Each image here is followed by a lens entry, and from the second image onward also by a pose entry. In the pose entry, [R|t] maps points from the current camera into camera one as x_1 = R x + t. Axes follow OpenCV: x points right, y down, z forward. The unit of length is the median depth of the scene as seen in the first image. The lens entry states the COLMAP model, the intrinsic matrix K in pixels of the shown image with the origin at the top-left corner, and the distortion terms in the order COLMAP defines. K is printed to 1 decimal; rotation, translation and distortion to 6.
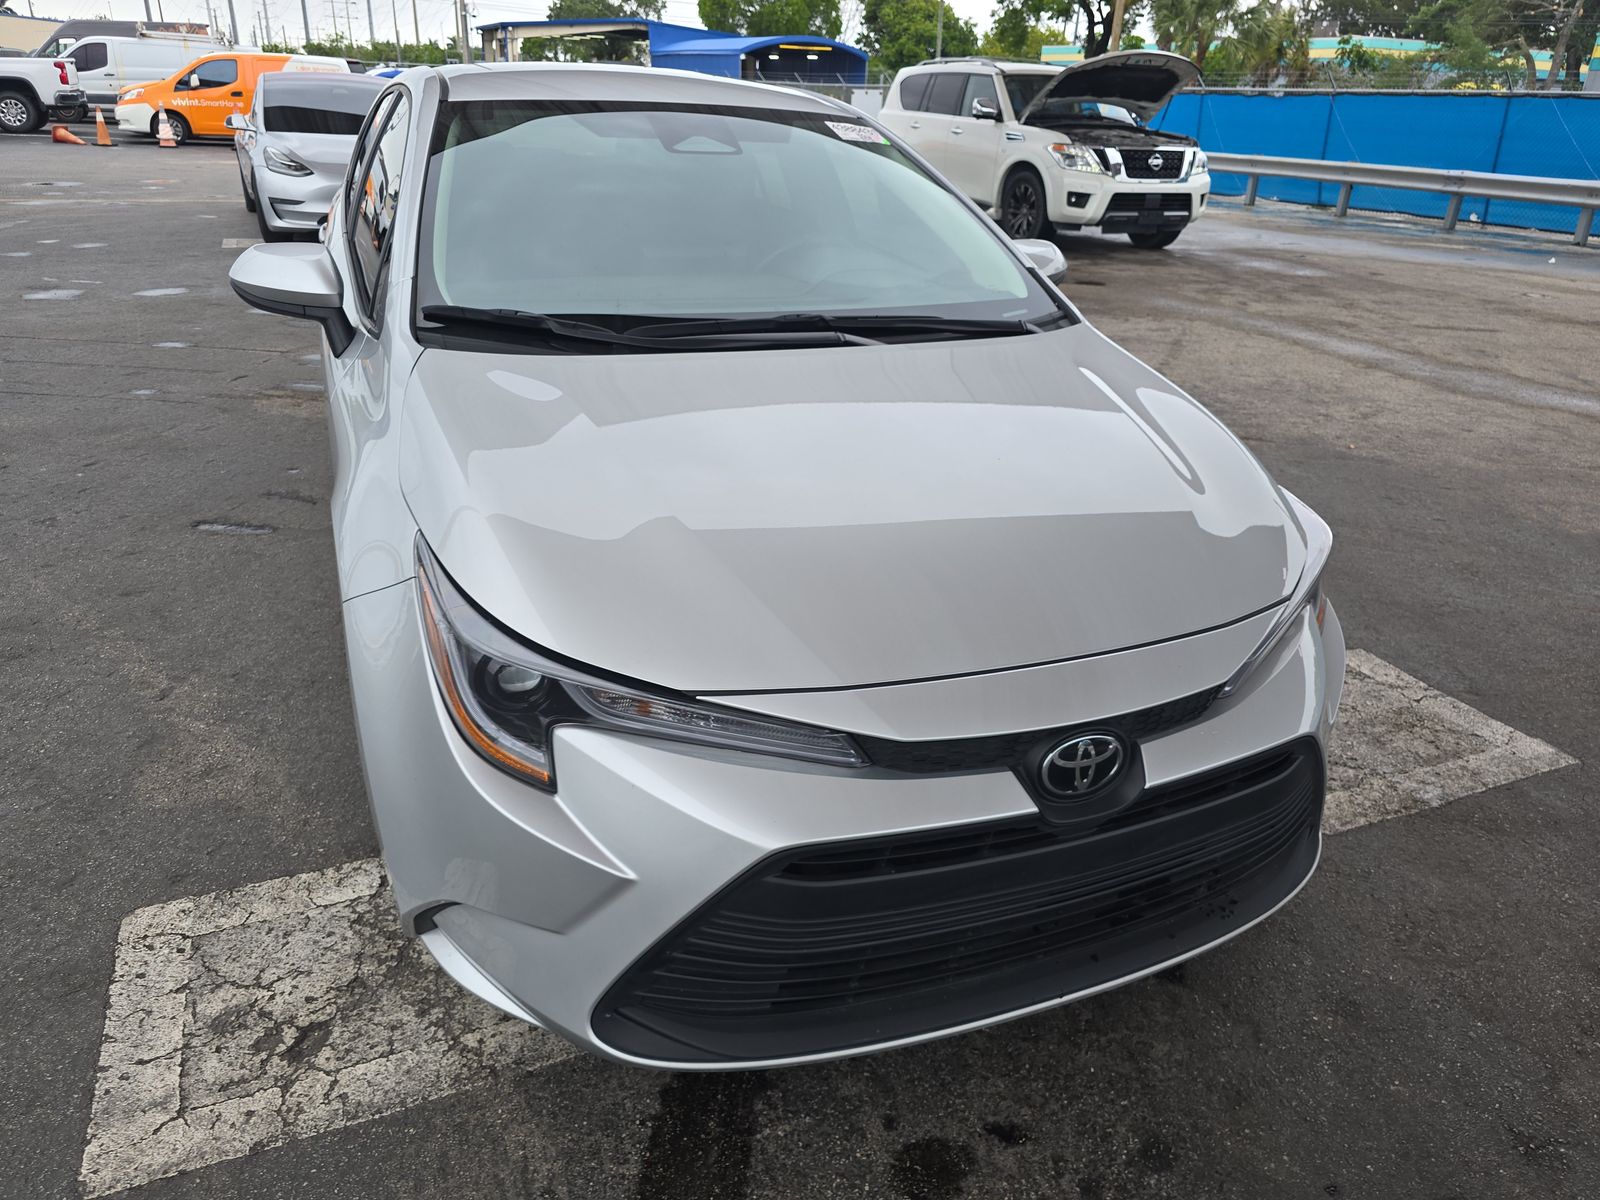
lens RADIAL K [[1069.0, 0, 804.2], [0, 1069.0, 607.4], [0, 0, 1]] dist [0.033012, -0.030032]
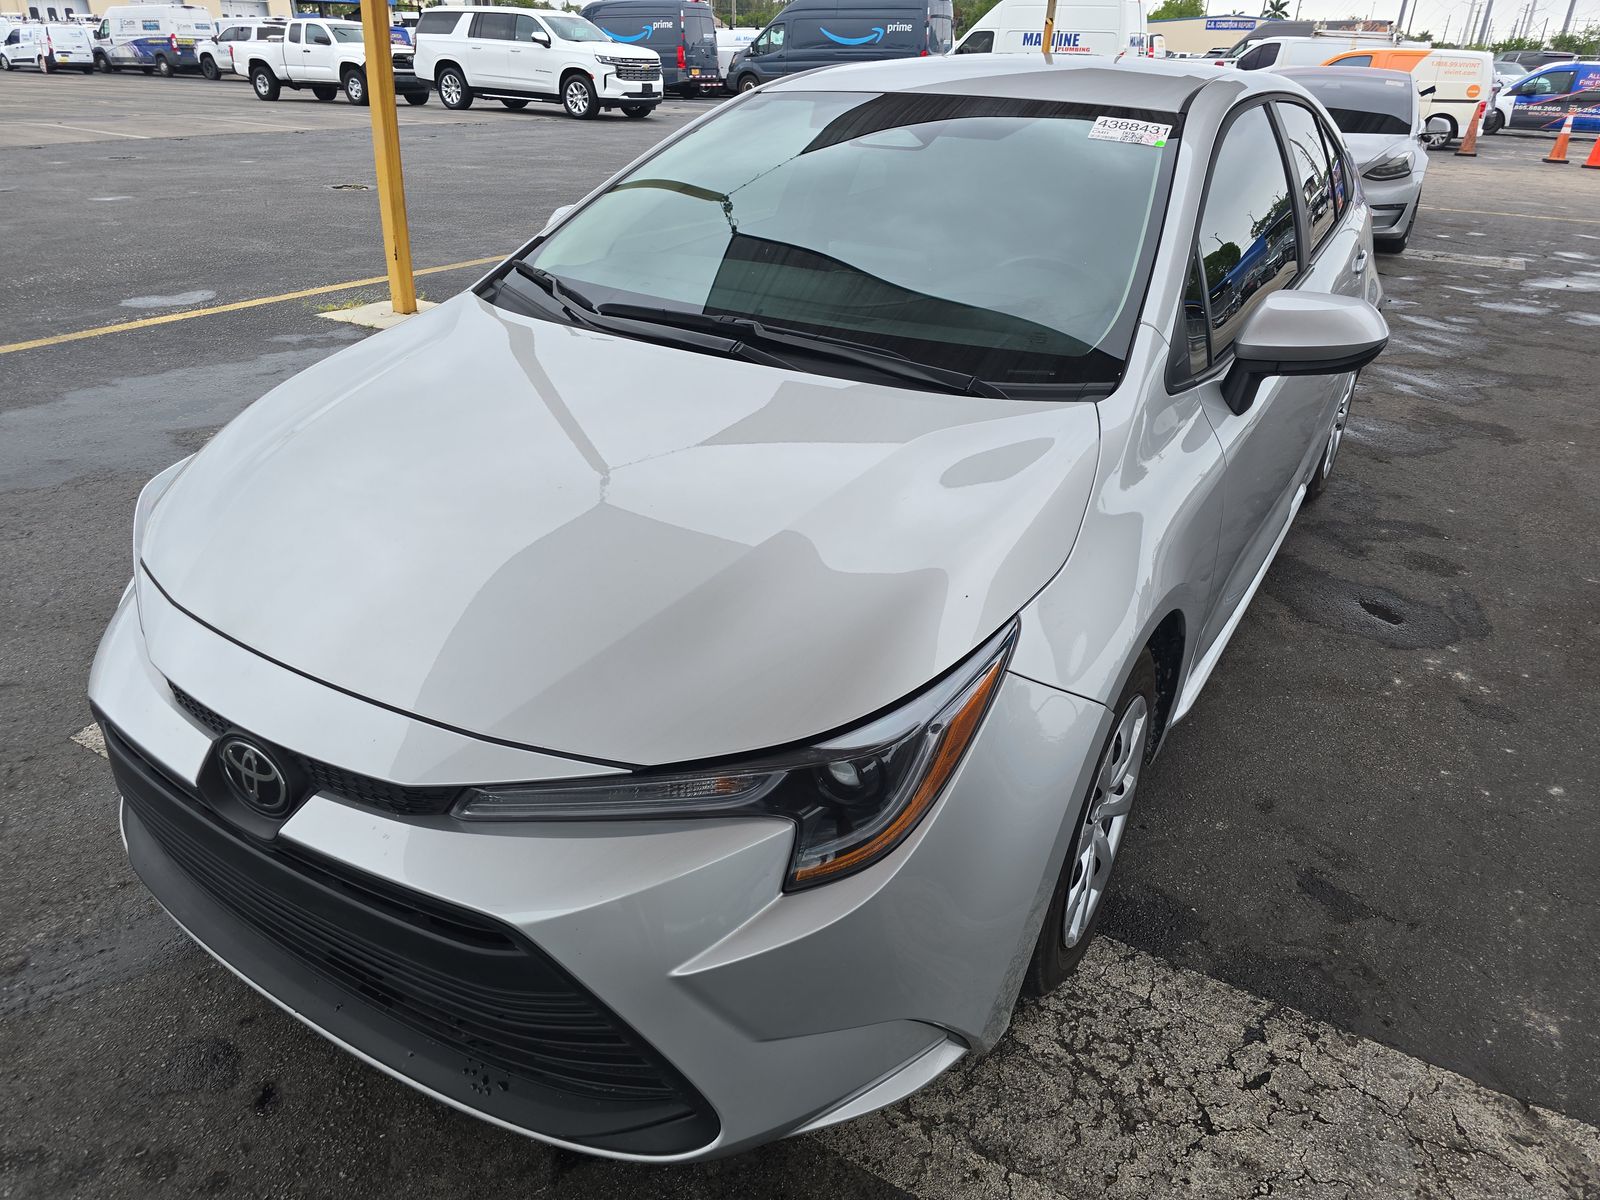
lens RADIAL K [[1069.0, 0, 804.2], [0, 1069.0, 607.4], [0, 0, 1]] dist [0.033012, -0.030032]
pose [[0.591385, 0.347567, -0.727641, 0.914459], [-0.346283, 0.924368, 0.160098, -0.240399], [0.728253, 0.157290, 0.667014, 0.528965]]
